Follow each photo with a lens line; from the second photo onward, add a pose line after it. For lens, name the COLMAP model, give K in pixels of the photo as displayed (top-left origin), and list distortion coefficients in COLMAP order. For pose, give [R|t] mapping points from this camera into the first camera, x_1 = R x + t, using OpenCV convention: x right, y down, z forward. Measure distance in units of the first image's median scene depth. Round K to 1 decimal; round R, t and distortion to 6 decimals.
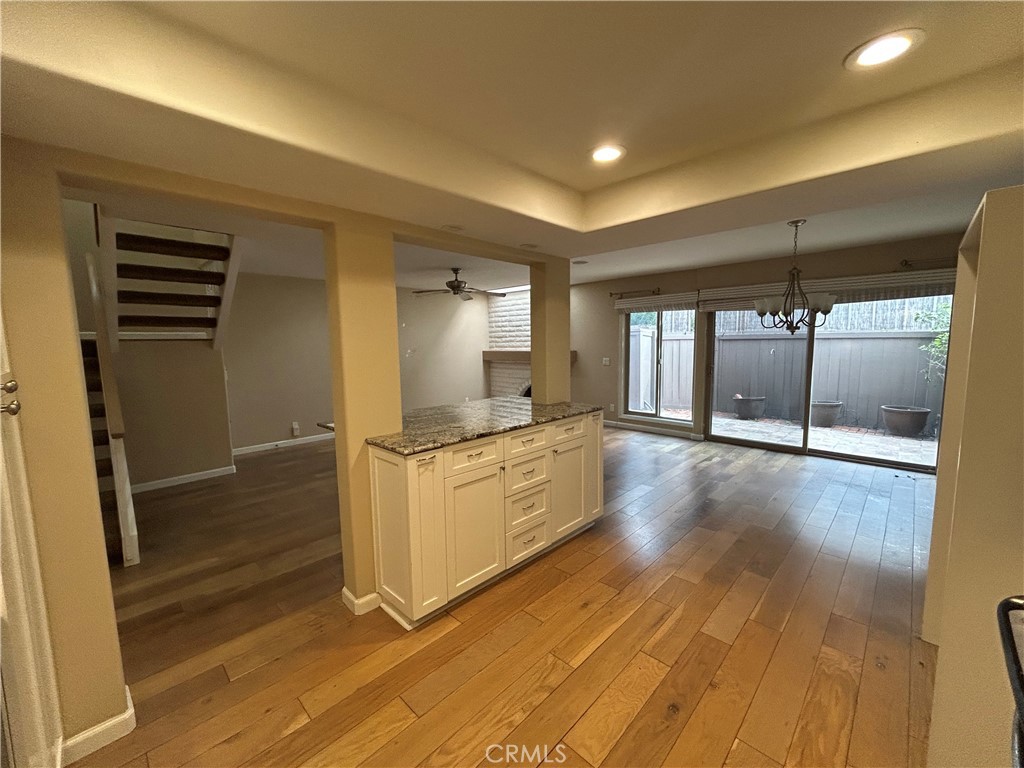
lens RADIAL K [[414.6, 0, 508.5], [0, 414.6, 383.4], [0, 0, 1]] dist [-0.002602, 0.000412]
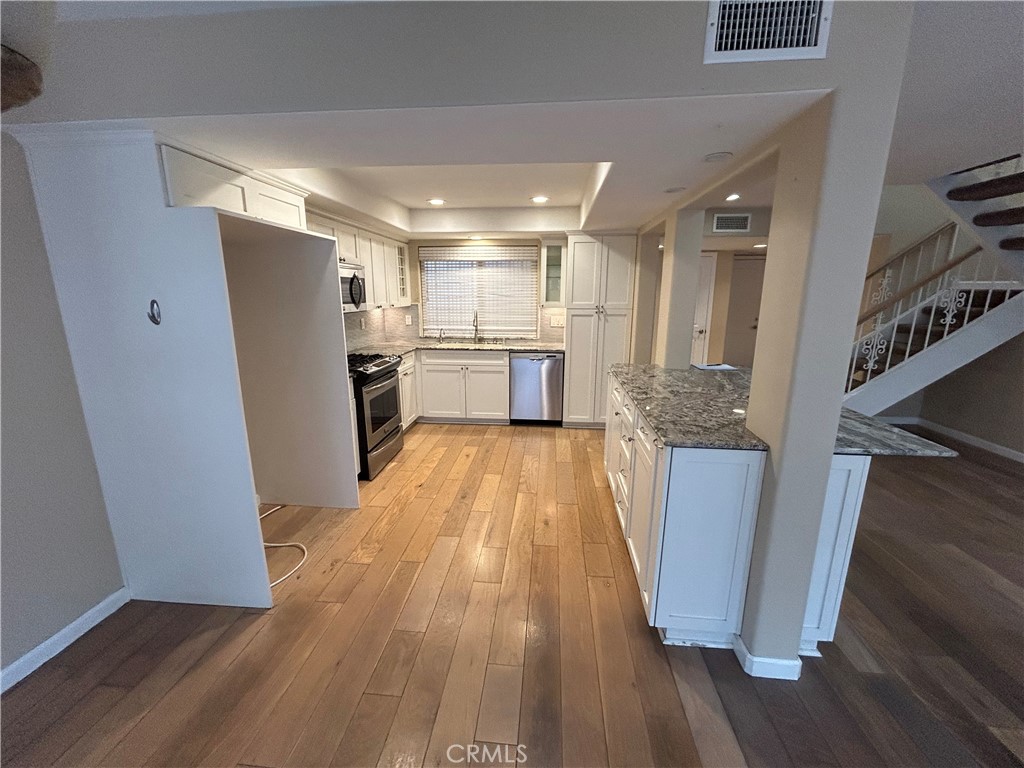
lens RADIAL K [[414.6, 0, 515.7], [0, 414.6, 382.5], [0, 0, 1]] dist [-0.002602, 0.000412]
pose [[-0.772761, 0.152396, -0.616130, 0.317647], [-0.054075, 0.951408, 0.303147, -0.073748], [0.632390, 0.267578, -0.726970, 0.581410]]
